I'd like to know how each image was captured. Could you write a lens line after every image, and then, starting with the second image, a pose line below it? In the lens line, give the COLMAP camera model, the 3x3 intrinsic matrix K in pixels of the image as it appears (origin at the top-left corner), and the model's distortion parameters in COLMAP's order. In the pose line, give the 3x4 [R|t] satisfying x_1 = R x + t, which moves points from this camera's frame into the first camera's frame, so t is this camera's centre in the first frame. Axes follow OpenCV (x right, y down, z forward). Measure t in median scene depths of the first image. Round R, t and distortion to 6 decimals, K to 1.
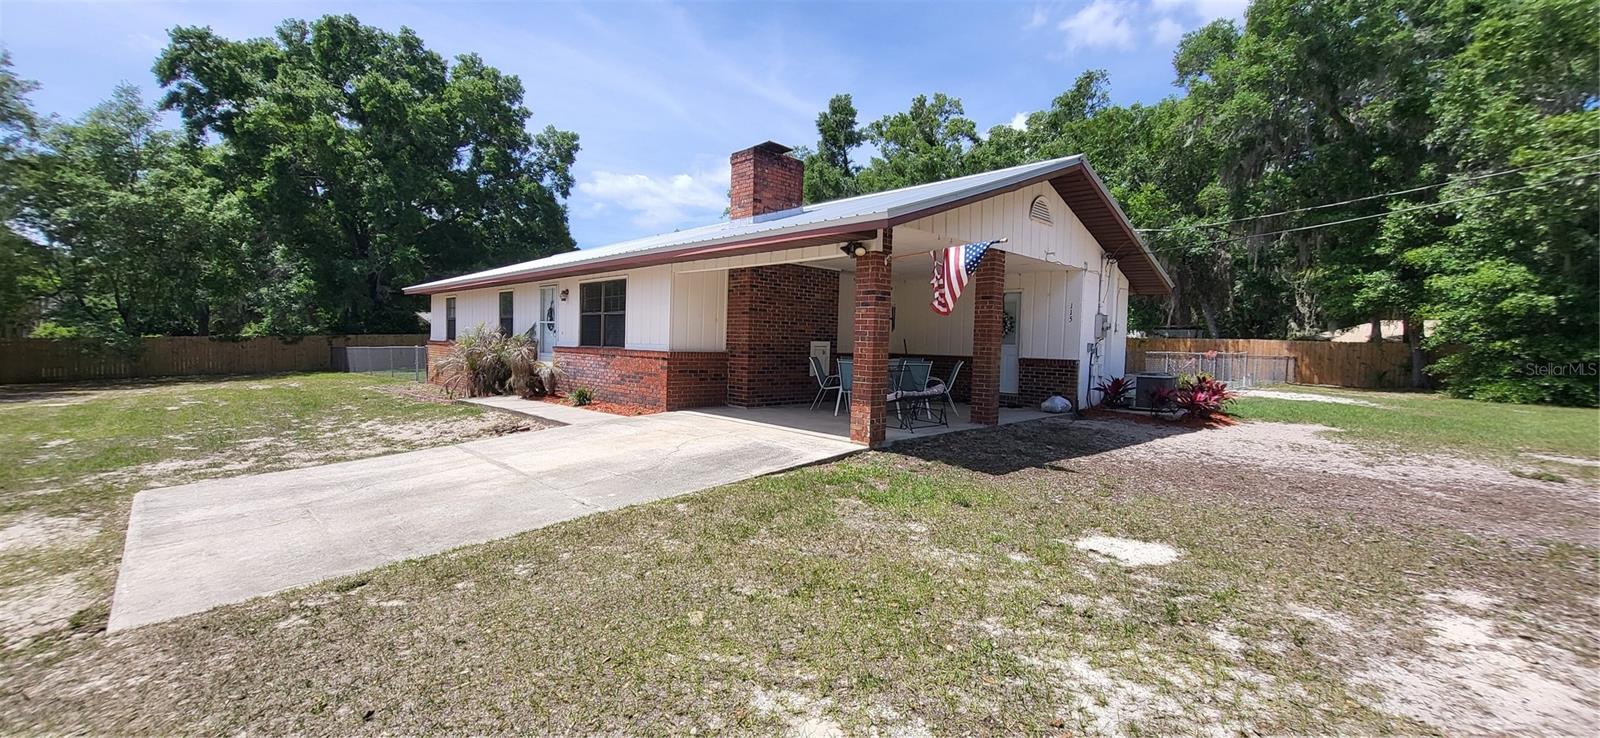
lens RADIAL K [[639.2, 0, 794.0], [0, 639.2, 371.4], [0, 0, 1]] dist [0.012887, -0.000331]
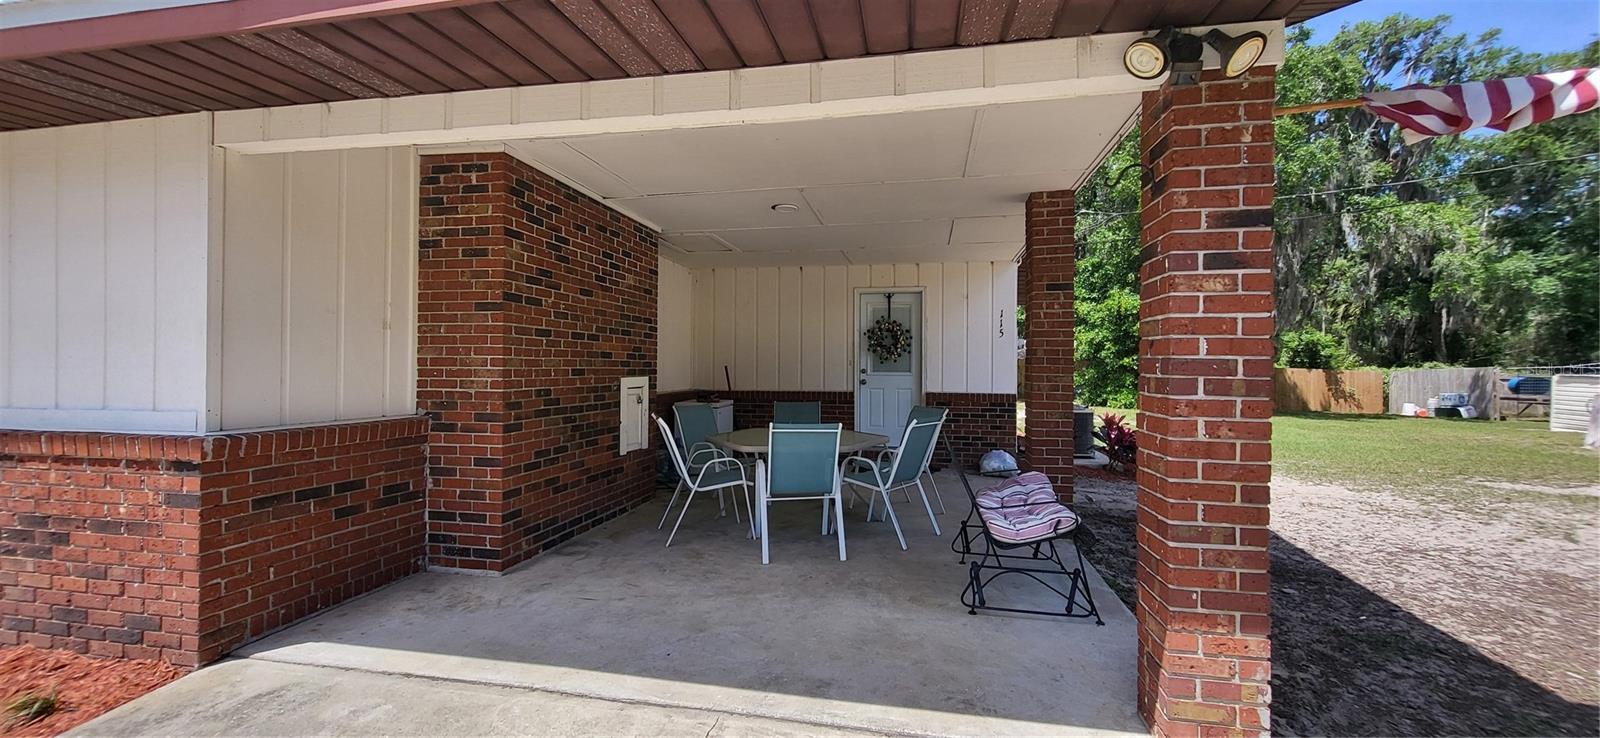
lens RADIAL K [[639.2, 0, 794.0], [0, 639.2, 371.4], [0, 0, 1]] dist [0.012887, -0.000331]
pose [[0.826872, -0.023775, 0.561888, -0.135732], [0.040982, 0.998997, -0.018039, -0.041247], [-0.560895, 0.037943, 0.827017, 0.600900]]
